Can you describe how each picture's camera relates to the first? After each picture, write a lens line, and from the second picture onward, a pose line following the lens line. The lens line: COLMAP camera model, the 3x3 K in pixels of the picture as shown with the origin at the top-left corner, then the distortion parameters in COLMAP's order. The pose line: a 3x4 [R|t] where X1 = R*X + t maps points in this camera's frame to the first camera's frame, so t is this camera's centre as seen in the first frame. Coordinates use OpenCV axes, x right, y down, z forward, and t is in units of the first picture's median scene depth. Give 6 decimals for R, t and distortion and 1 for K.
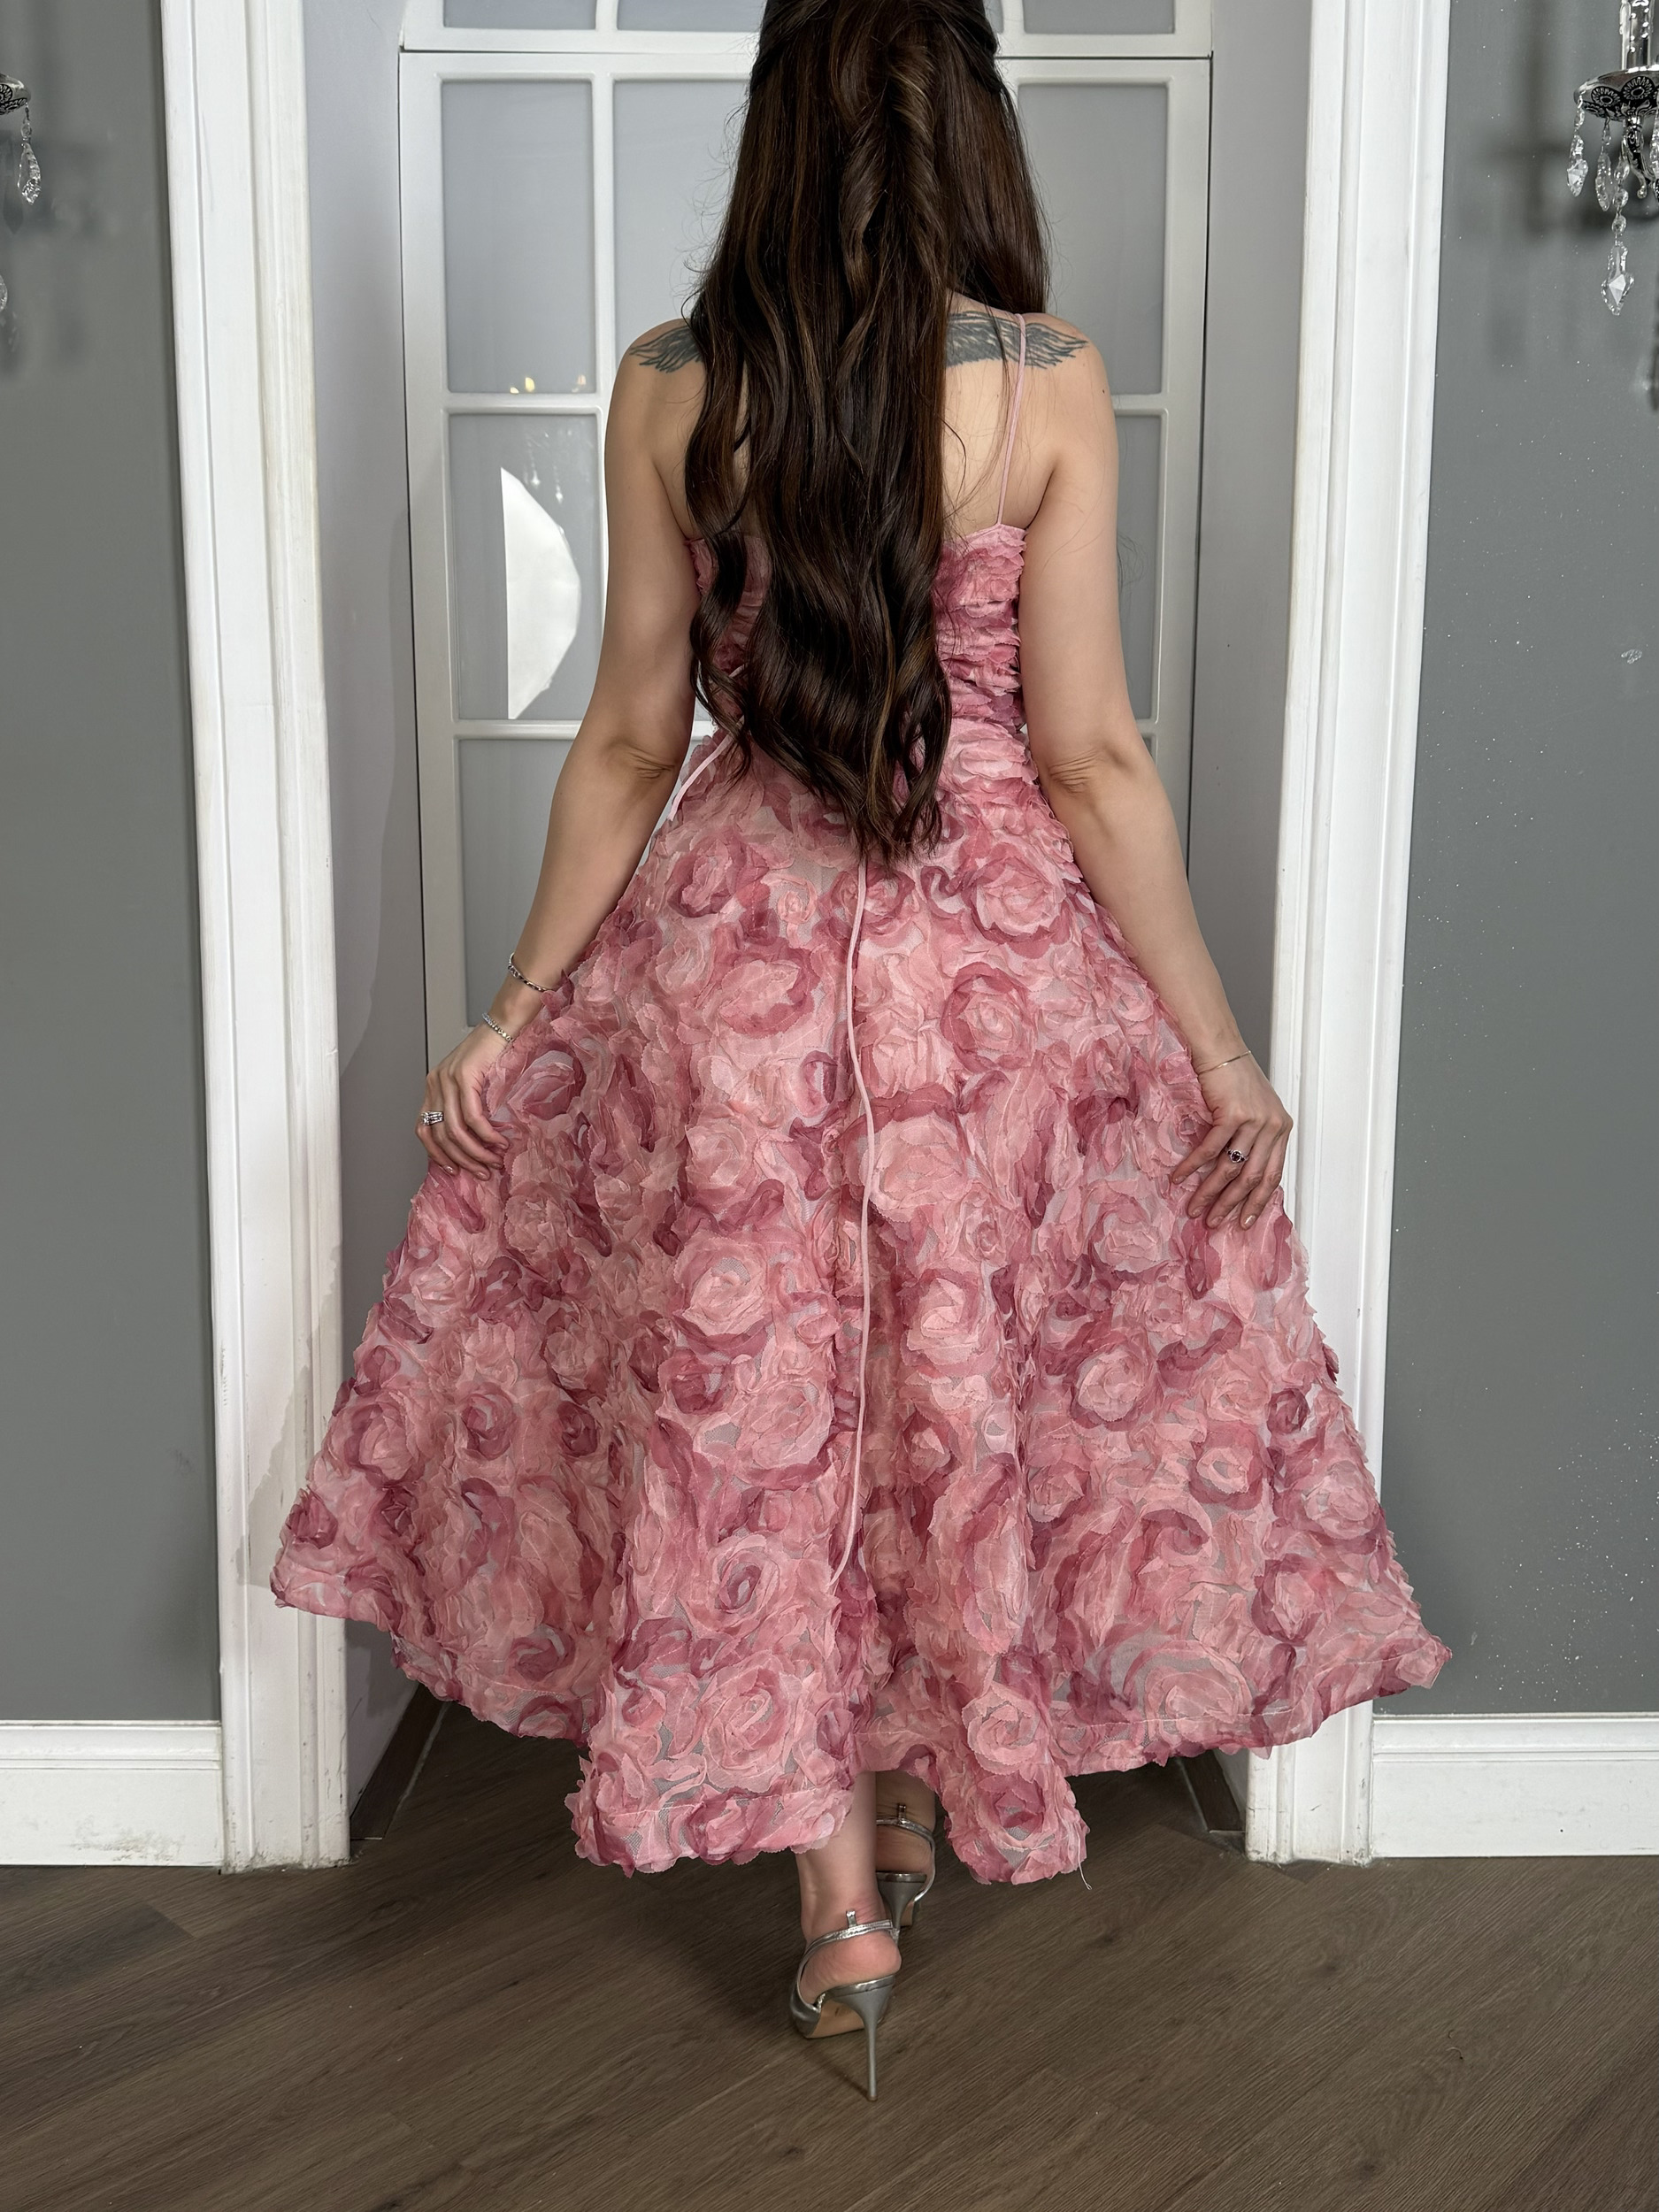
lens RADIAL K [[2103.5, 0, 813.5], [0, 2103.5, 1113.5], [0, 0, 1]] dist [0.004278, -0.012598]
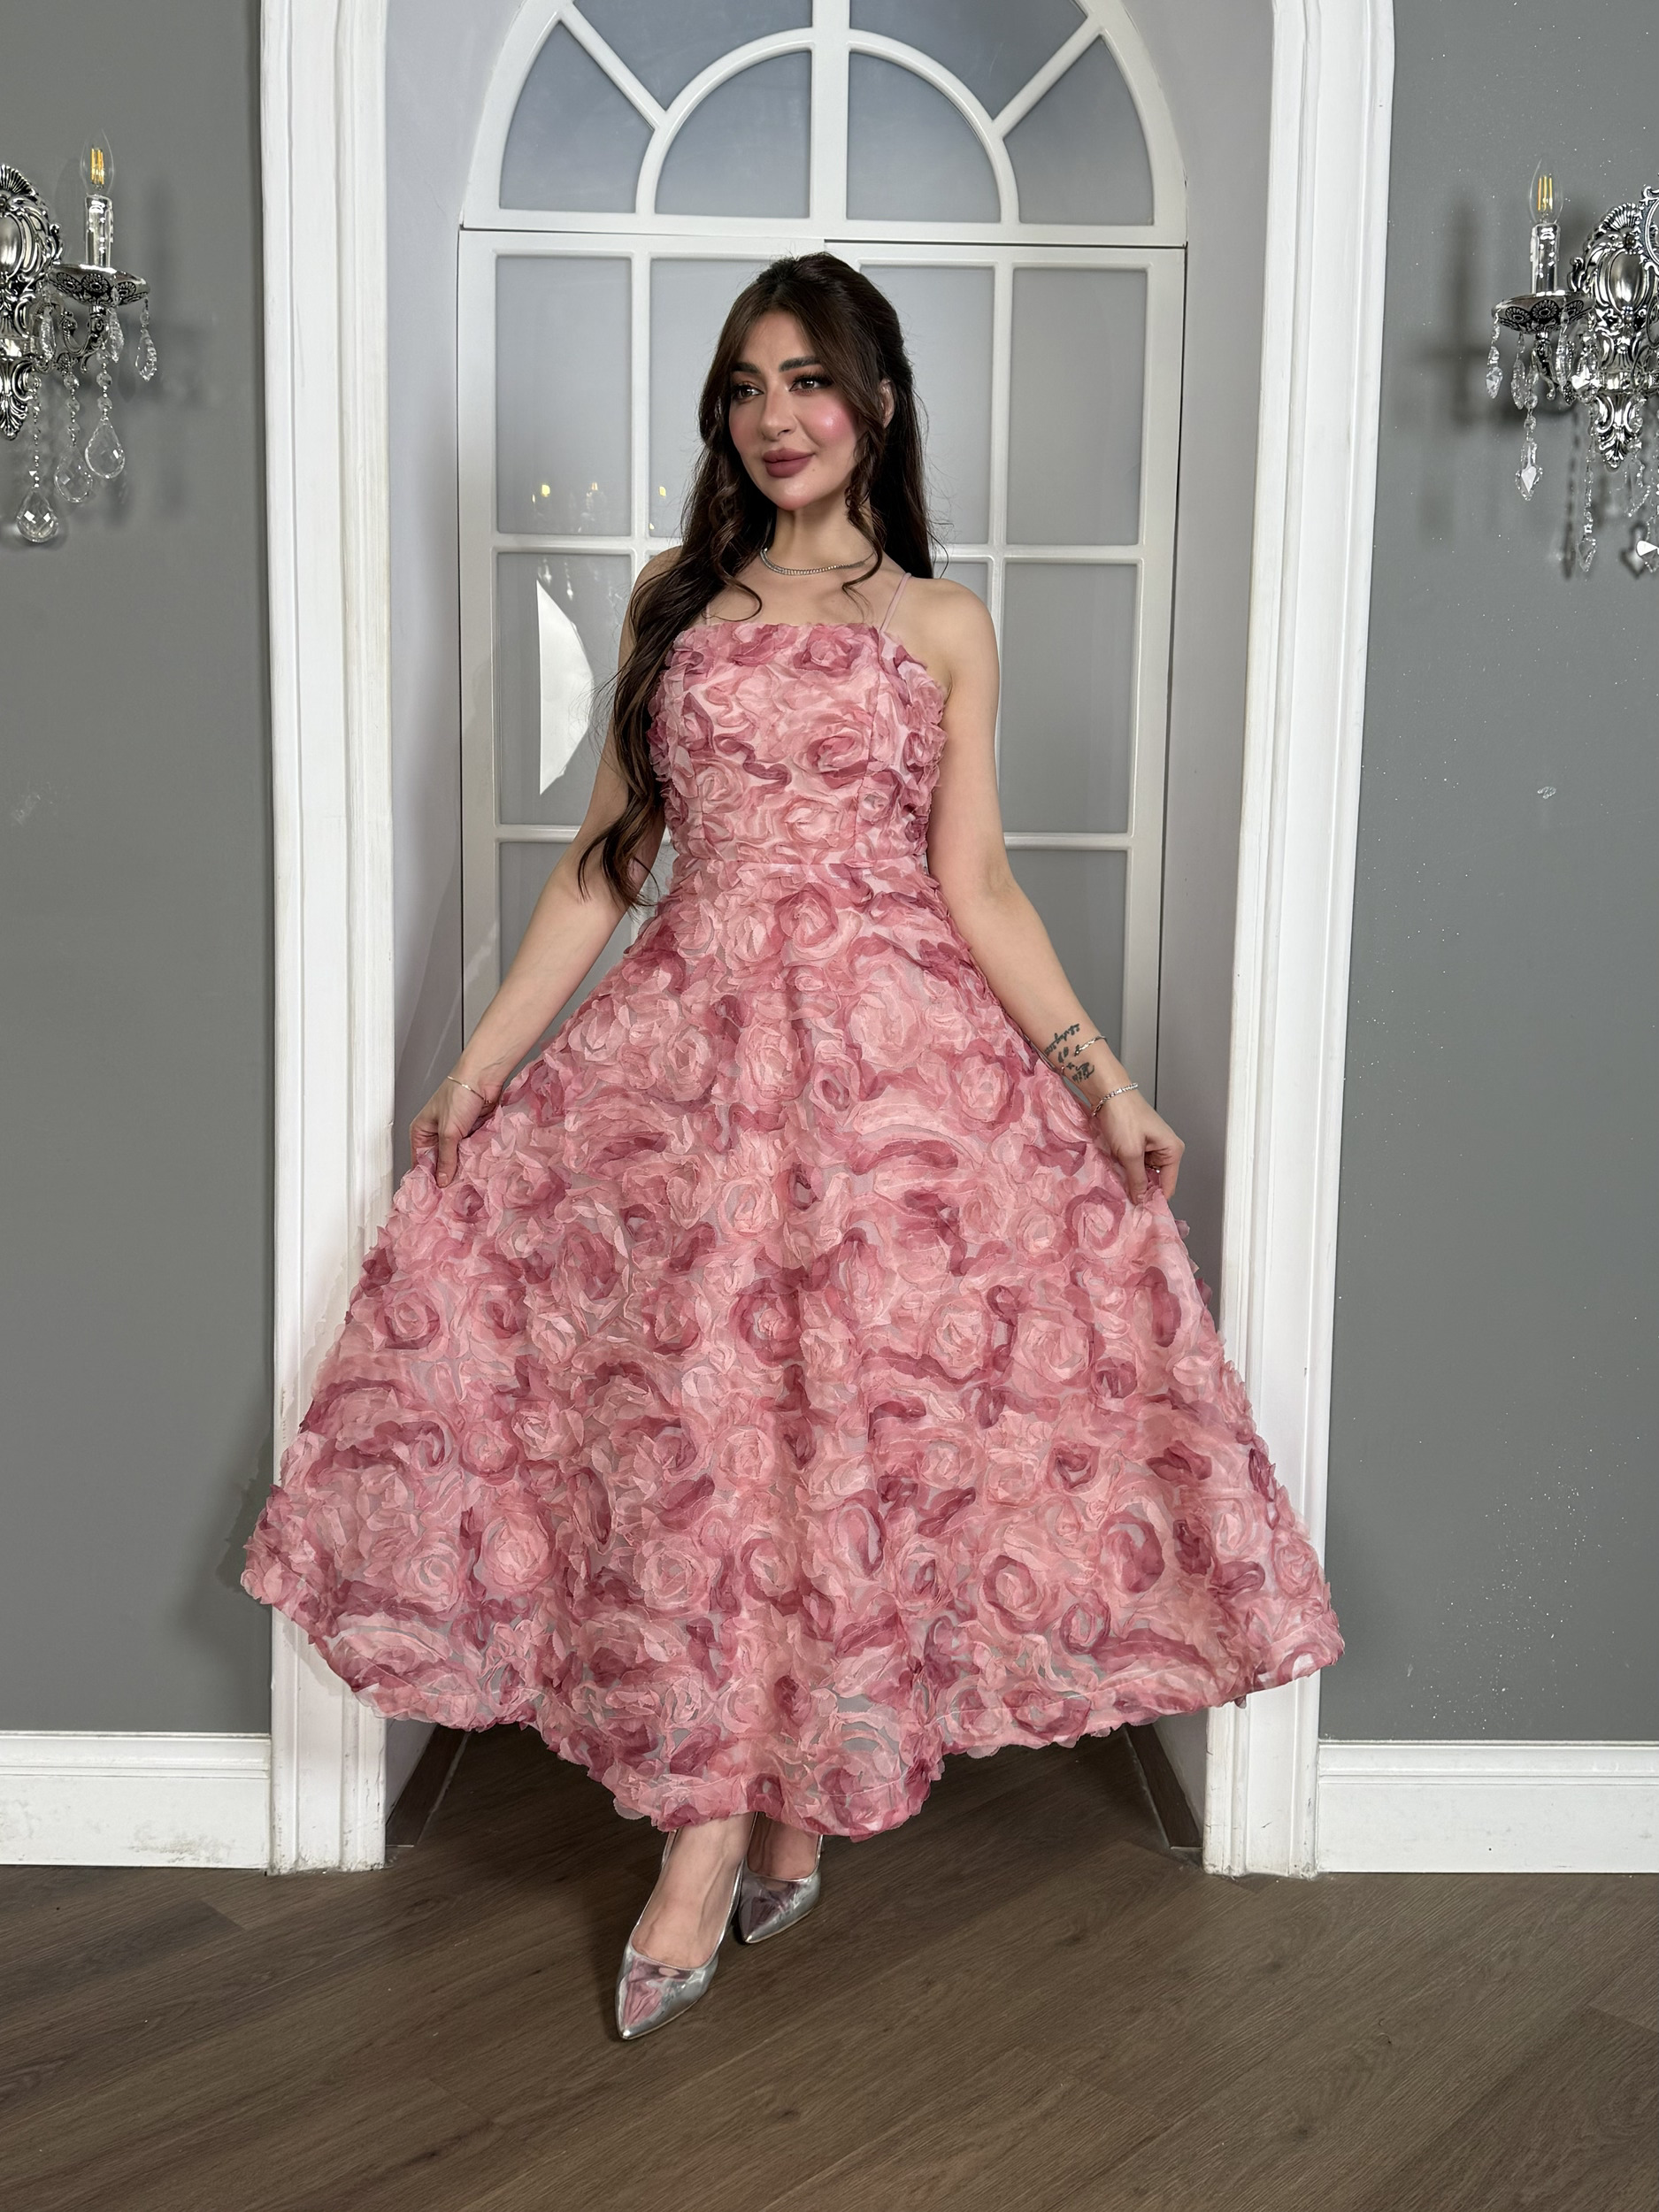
lens RADIAL K [[2112.7, 0, 828.4], [0, 2112.7, 1104.7], [0, 0, 1]] dist [0.003859, -0.011607]
pose [[0.999860, 0.013920, 0.009233, -0.006312], [-0.013524, 0.999042, -0.041619, 0.003315], [-0.009804, 0.041488, 0.999091, -0.129355]]
